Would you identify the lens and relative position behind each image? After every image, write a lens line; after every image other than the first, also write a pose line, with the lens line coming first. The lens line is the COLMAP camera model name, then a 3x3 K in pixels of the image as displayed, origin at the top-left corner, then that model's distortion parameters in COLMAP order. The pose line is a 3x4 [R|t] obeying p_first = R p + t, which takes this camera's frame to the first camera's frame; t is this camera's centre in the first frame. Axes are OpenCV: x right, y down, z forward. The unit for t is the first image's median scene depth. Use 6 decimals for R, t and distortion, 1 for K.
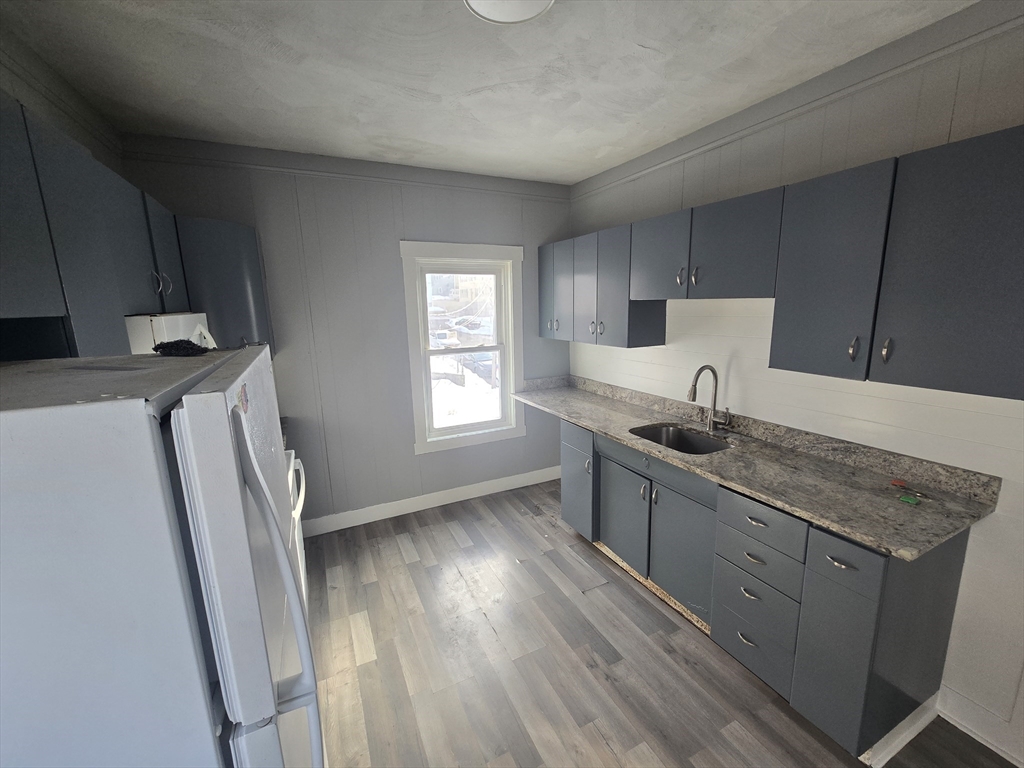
lens RADIAL K [[411.6, 0, 536.8], [0, 411.6, 377.3], [0, 0, 1]] dist [-0.004642, -0.000439]
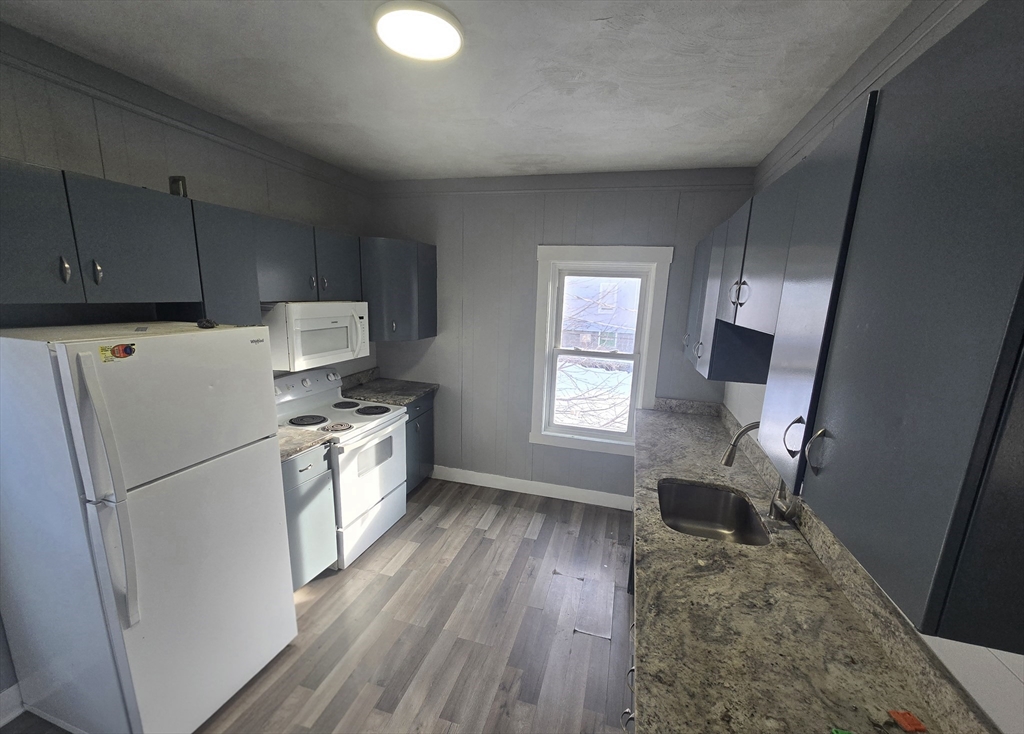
lens RADIAL K [[416.1, 0, 503.6], [0, 416.1, 380.5], [0, 0, 1]] dist [-0.007008, 0.000578]
pose [[0.736856, 0.185027, -0.650237, 0.434593], [-0.174892, 0.981248, 0.081027, -0.063090], [0.653035, 0.054016, 0.755399, 0.147285]]
